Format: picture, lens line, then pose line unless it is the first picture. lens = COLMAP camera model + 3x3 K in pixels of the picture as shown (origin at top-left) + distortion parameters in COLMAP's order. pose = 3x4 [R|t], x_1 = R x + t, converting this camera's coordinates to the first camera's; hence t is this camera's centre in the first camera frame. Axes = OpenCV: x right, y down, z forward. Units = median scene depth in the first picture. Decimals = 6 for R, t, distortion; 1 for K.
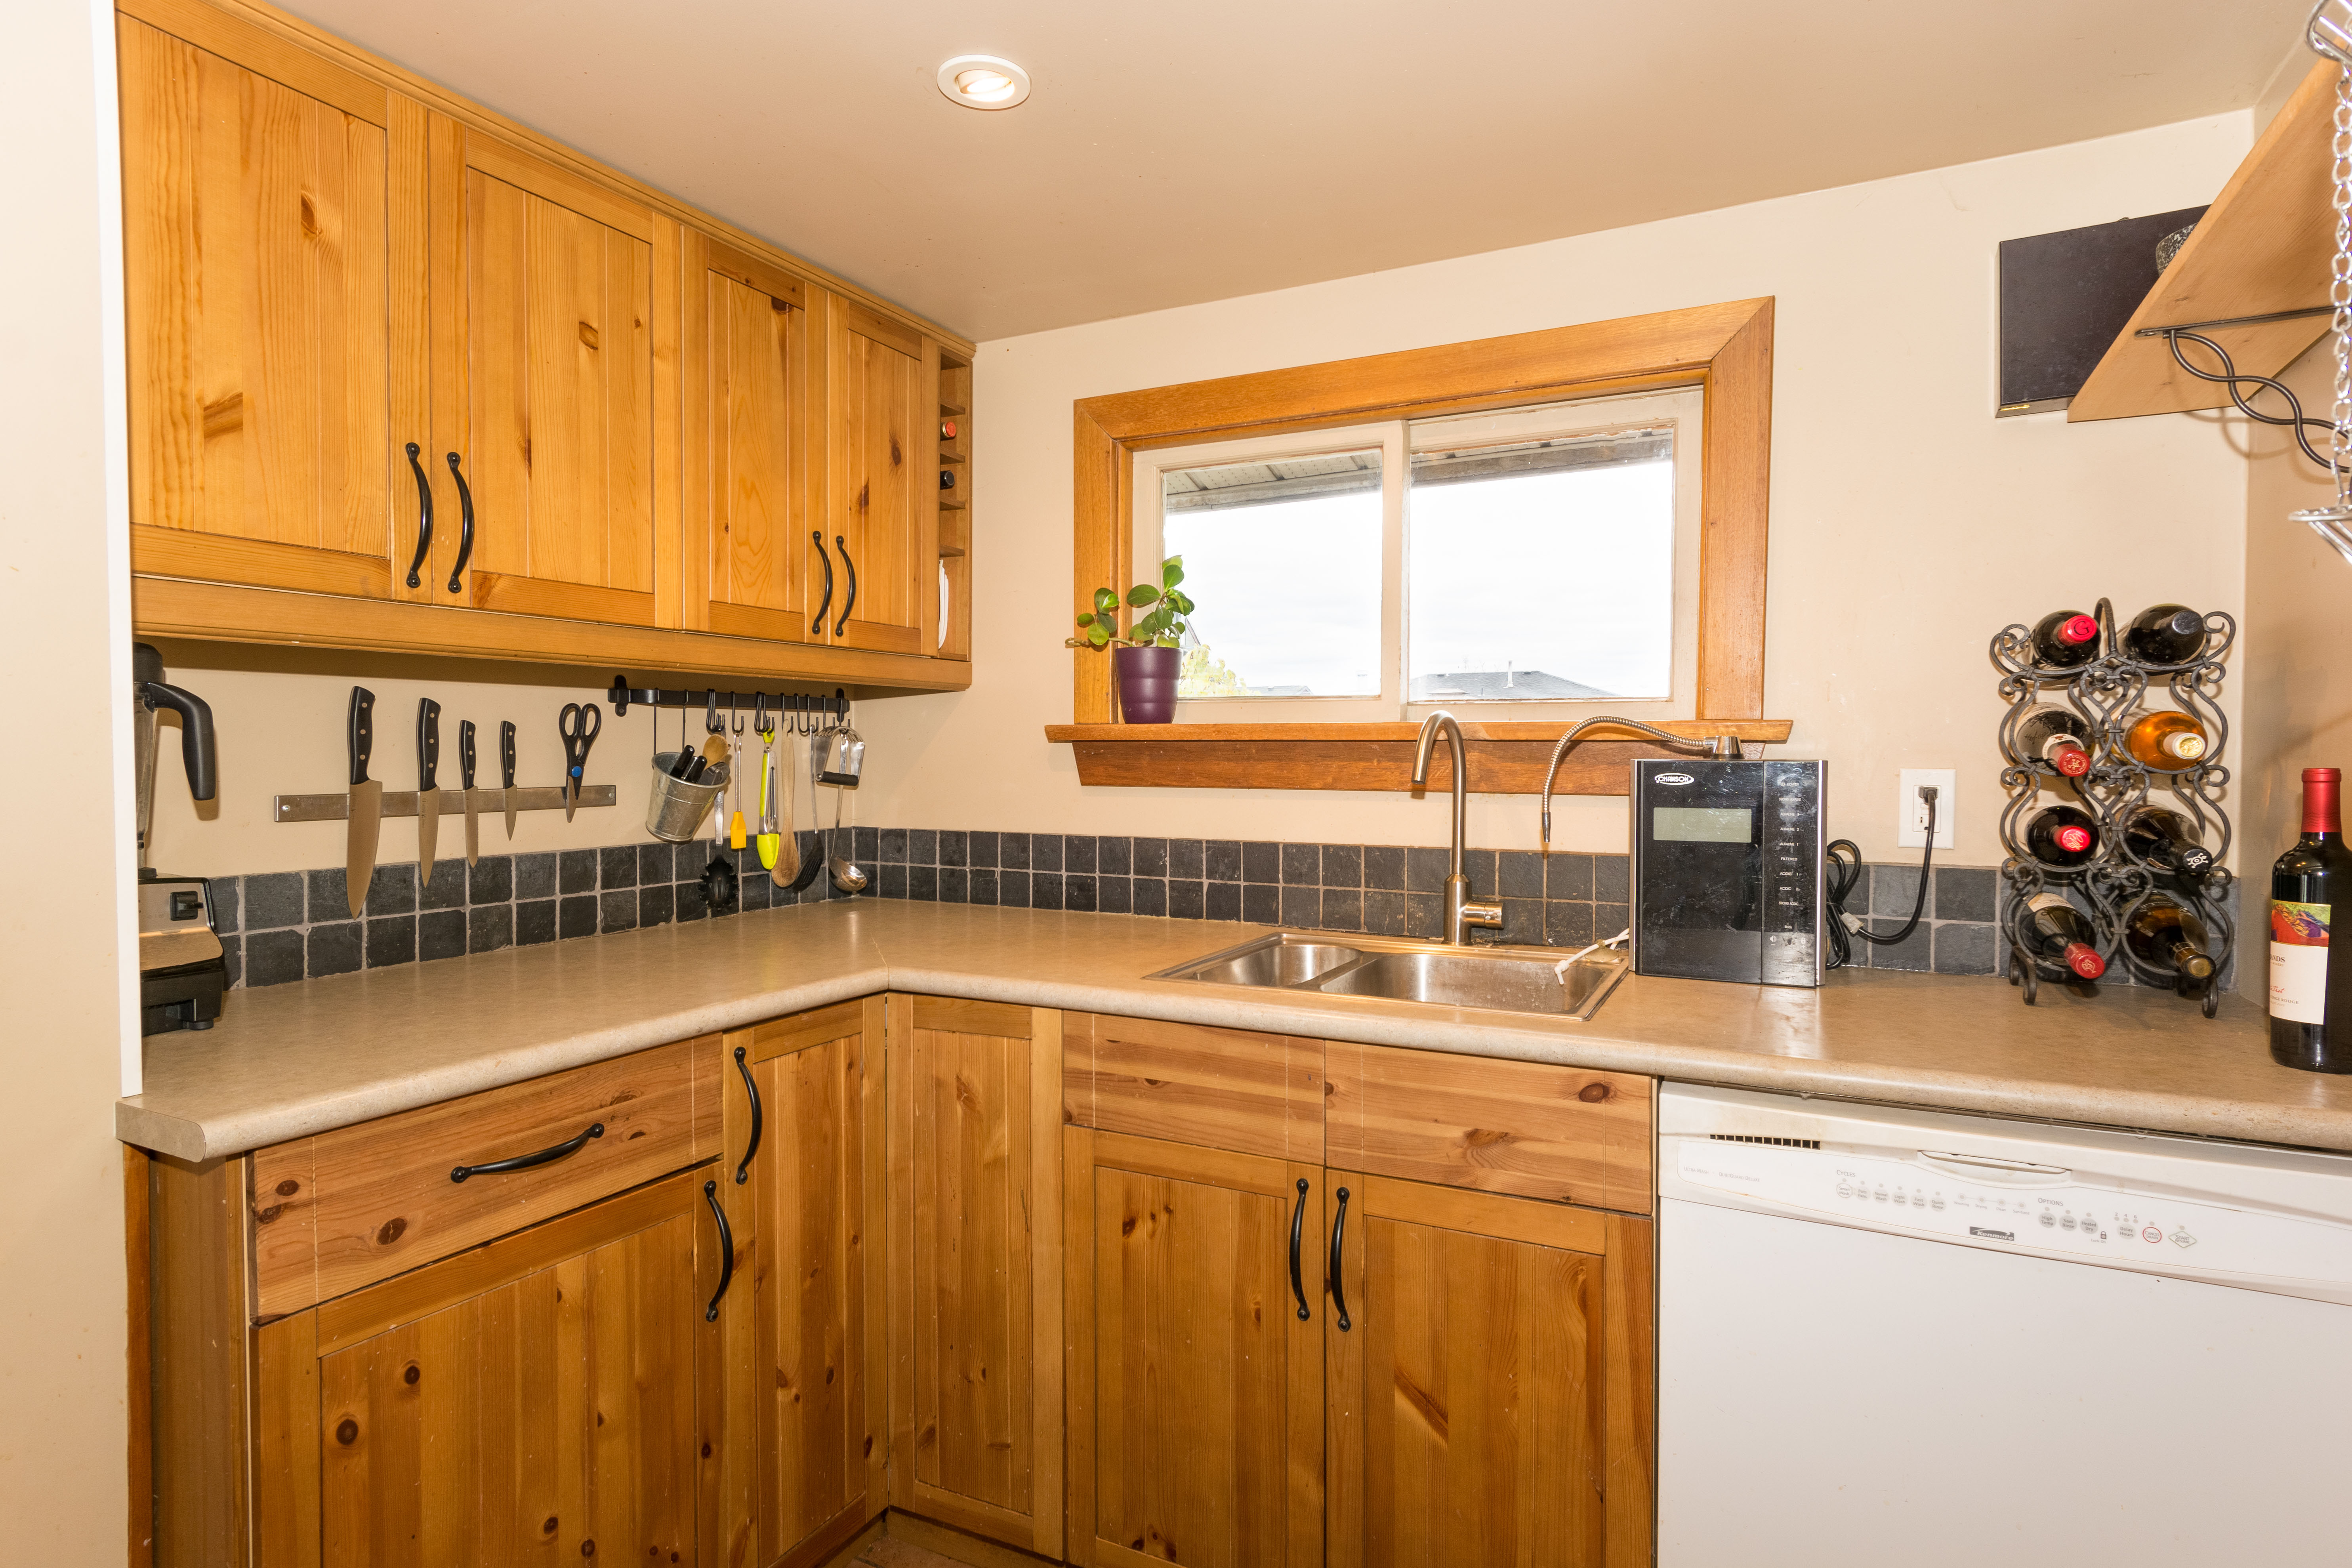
lens RADIAL K [[1233.3, 0, 1169.0], [0, 1233.3, 778.3], [0, 0, 1]] dist [0.020984, -0.014593]
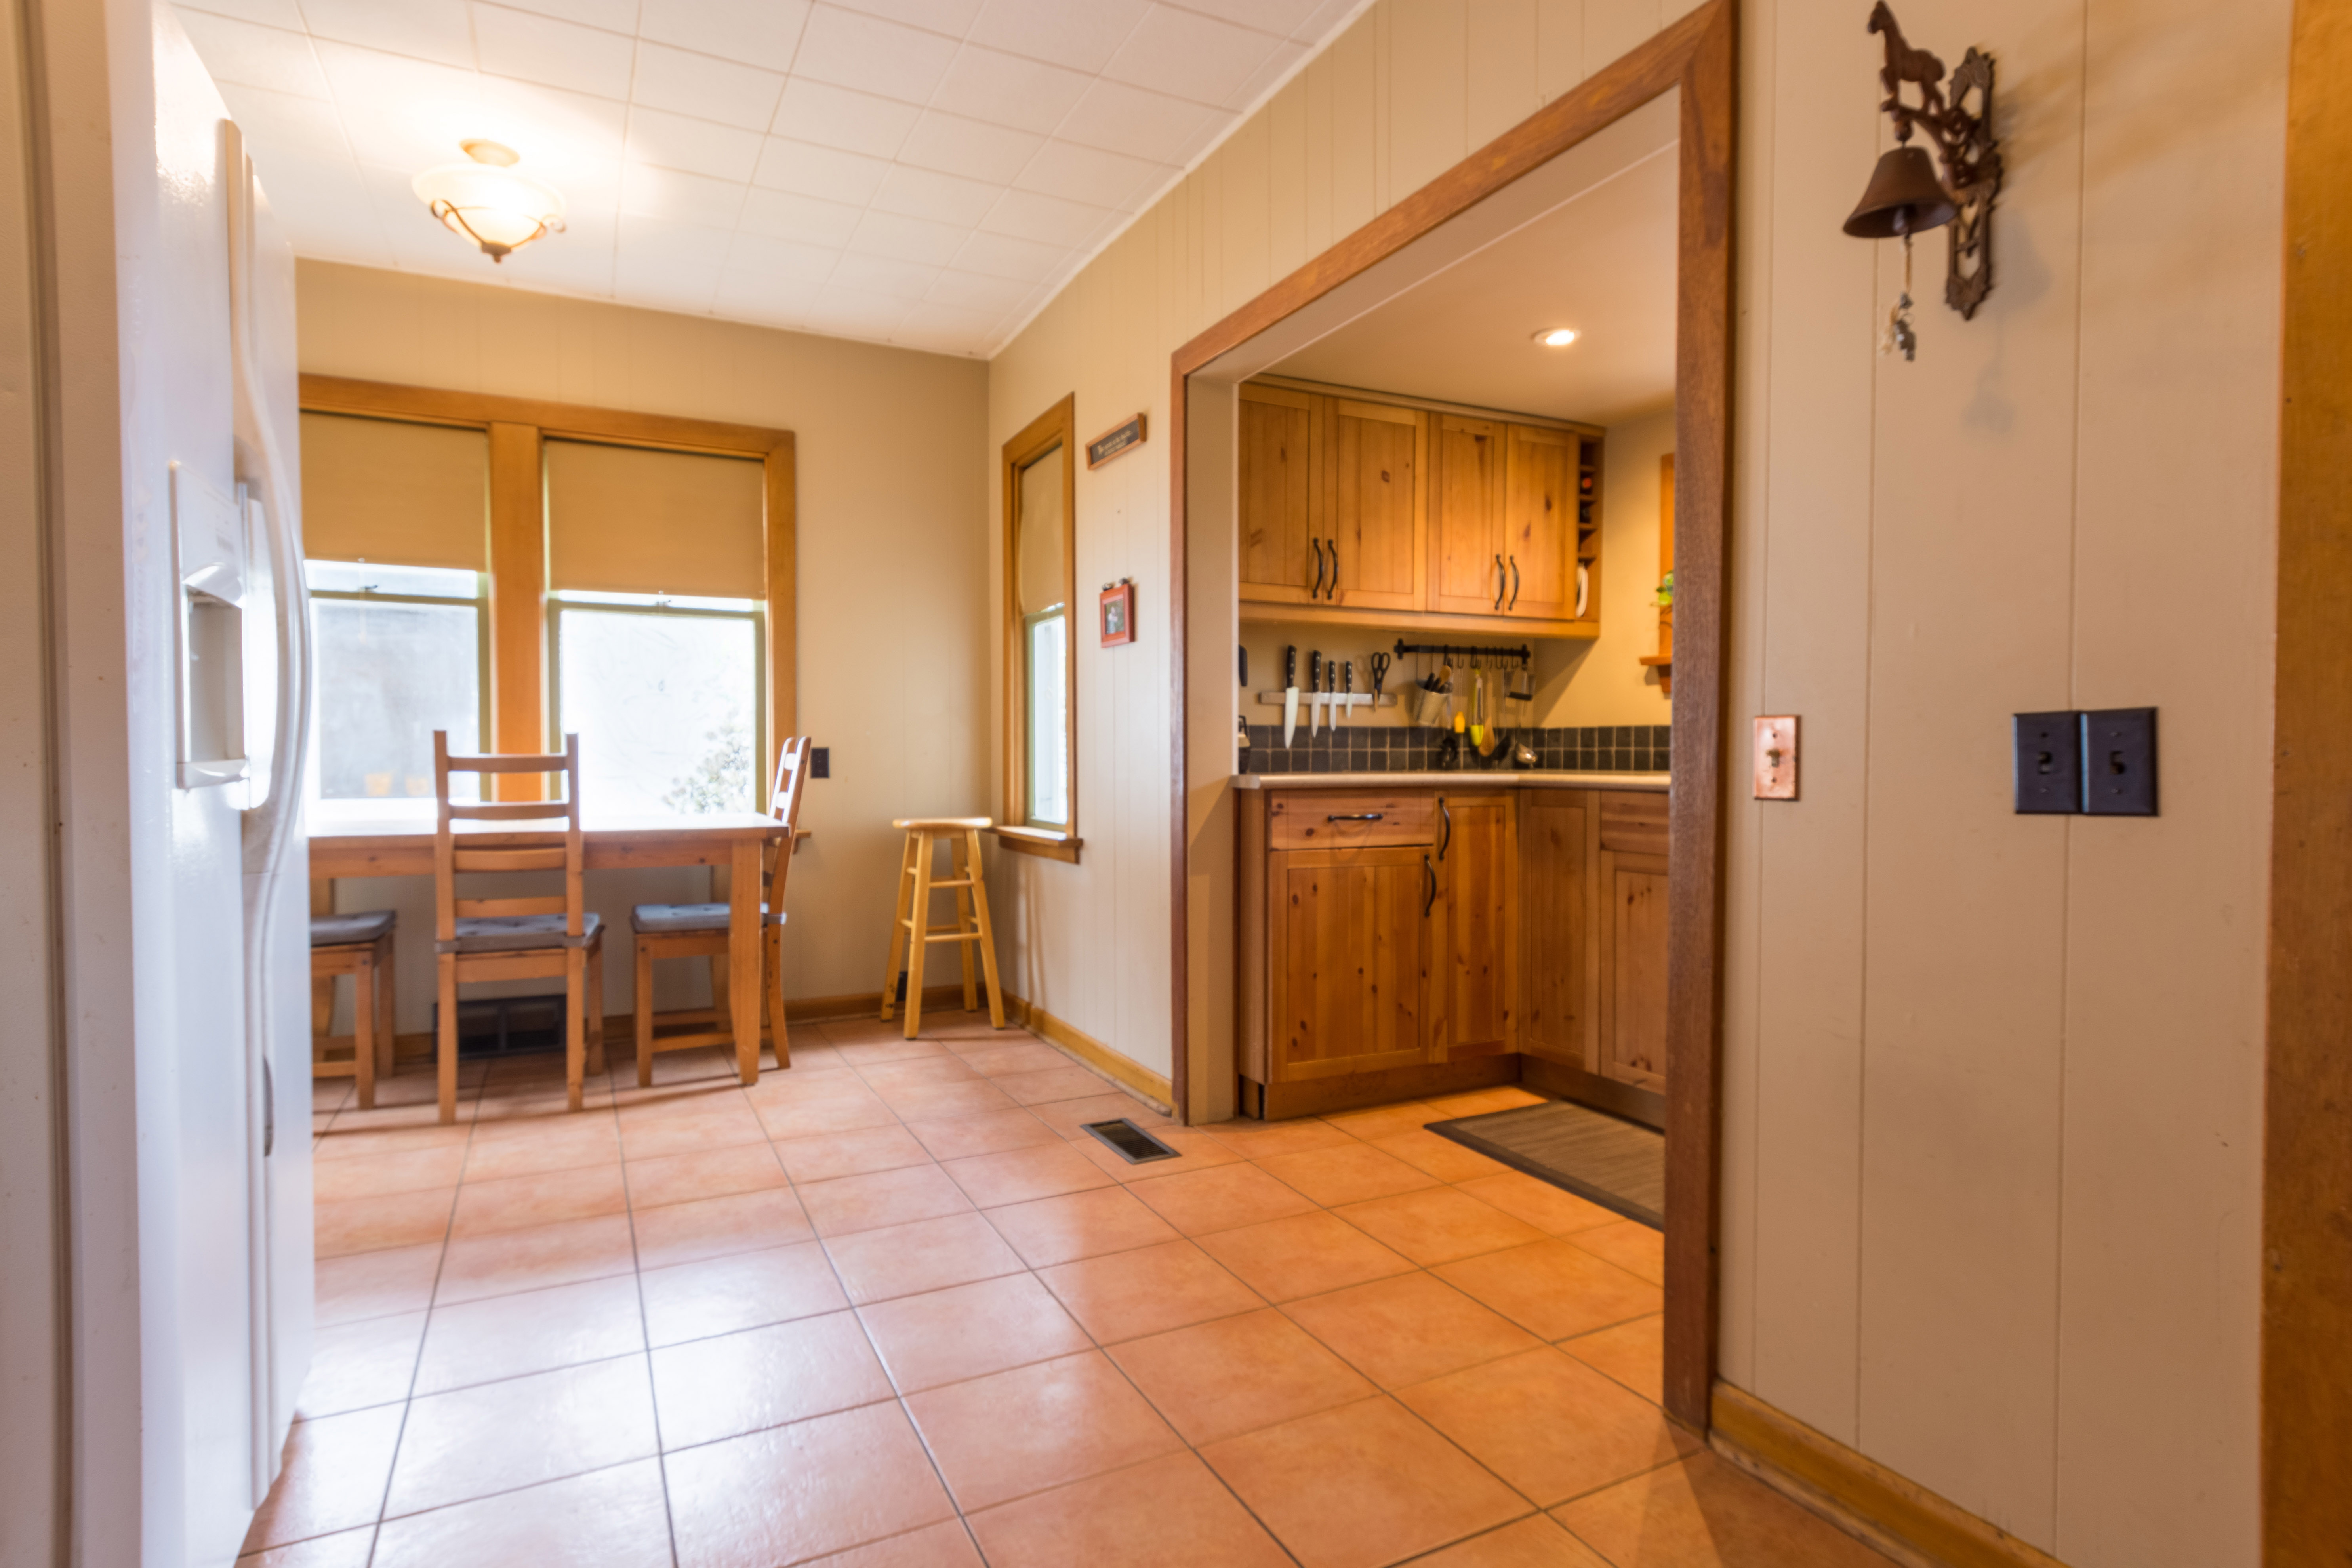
lens RADIAL K [[1233.2, 0, 1169.0], [0, 1233.2, 778.3], [0, 0, 1]] dist [0.020984, -0.014593]
pose [[0.810571, 0.014964, -0.585449, 0.474038], [-0.016665, 0.999858, 0.002484, 0.164642], [0.585403, 0.007743, 0.810706, -0.922619]]
